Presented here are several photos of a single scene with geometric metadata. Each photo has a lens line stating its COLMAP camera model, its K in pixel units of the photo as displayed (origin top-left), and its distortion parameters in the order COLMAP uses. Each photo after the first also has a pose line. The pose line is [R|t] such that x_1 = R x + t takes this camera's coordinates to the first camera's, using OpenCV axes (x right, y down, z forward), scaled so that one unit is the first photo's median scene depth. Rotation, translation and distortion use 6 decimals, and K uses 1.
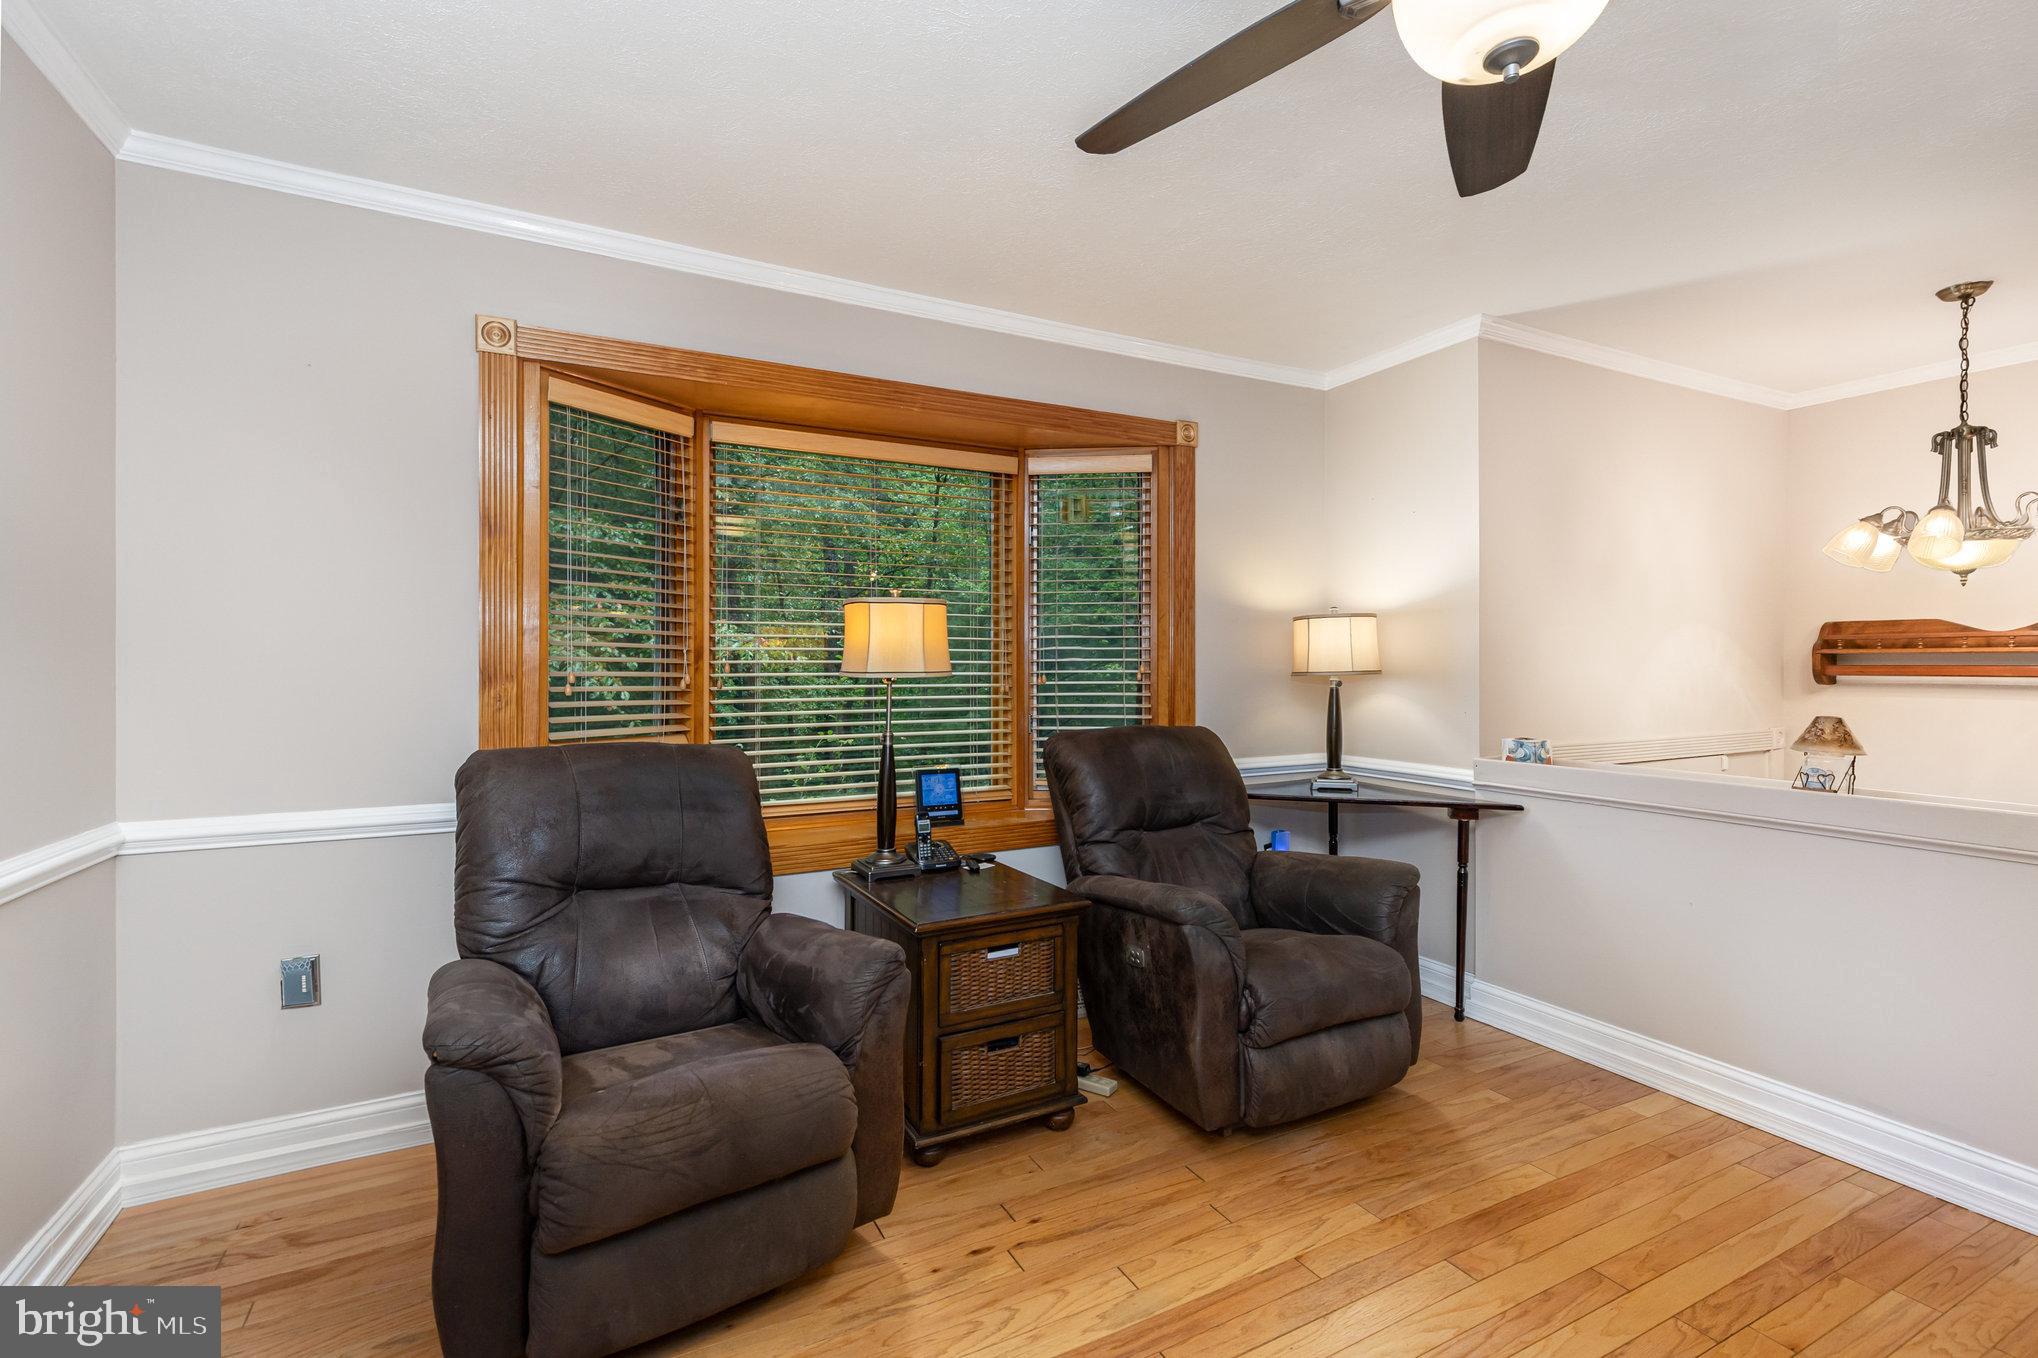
lens RADIAL K [[918.4, 0, 1024.5], [0, 918.4, 662.1], [0, 0, 1]] dist [0.007447, -0.001215]
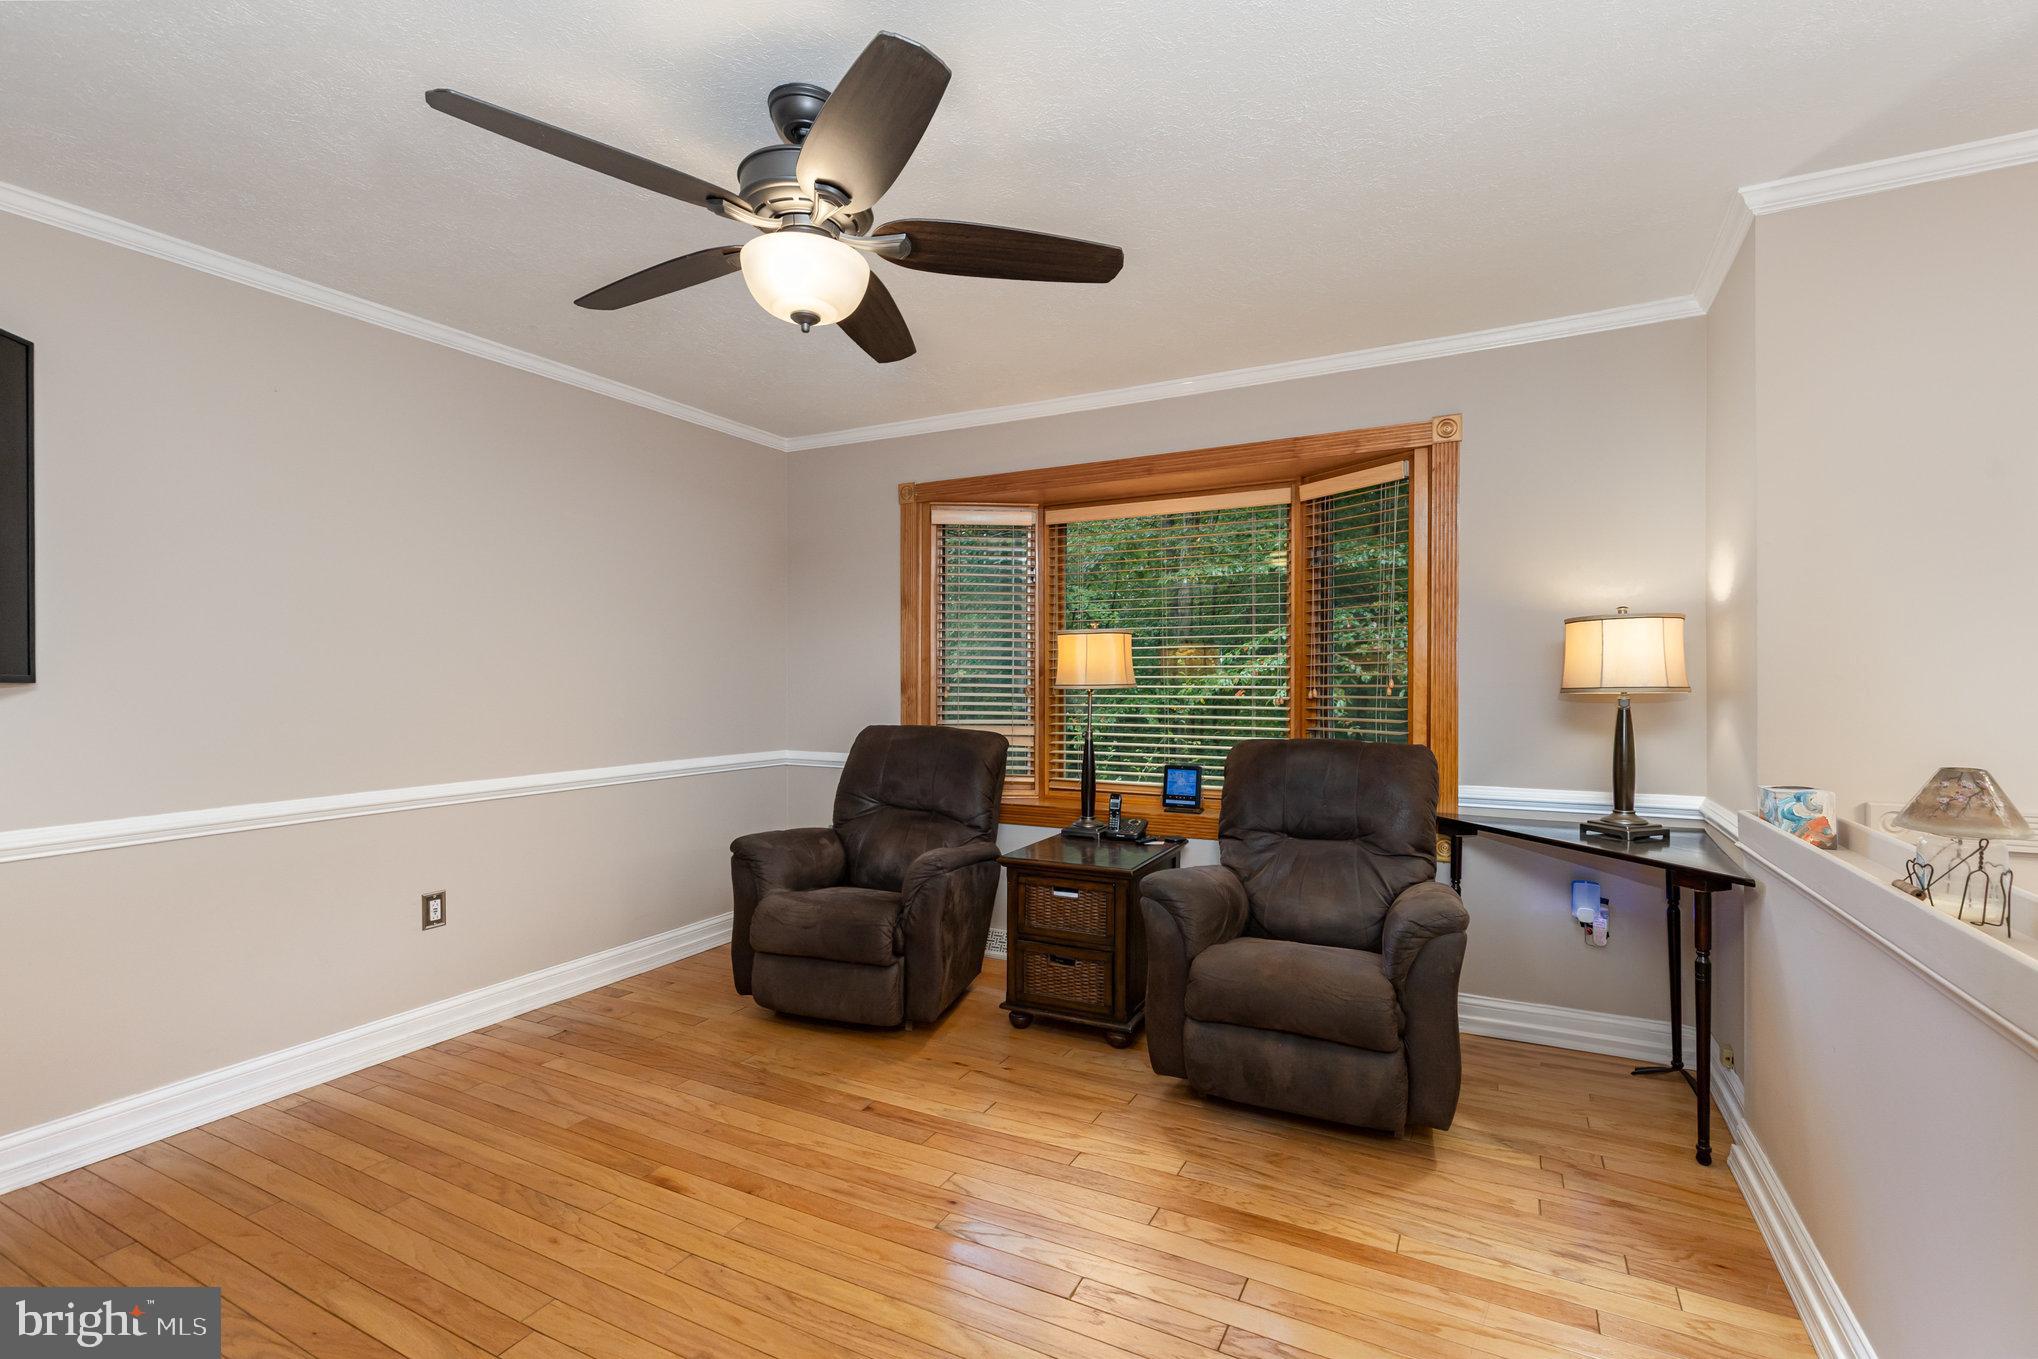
lens RADIAL K [[918.4, 0, 1016.9], [0, 918.4, 687.7], [0, 0, 1]] dist [0.007447, -0.001215]
pose [[0.568305, 0.007941, -0.822779, 0.866494], [0.001796, 0.999939, 0.010892, -0.000004], [0.822816, -0.007668, 0.568257, 0.150591]]
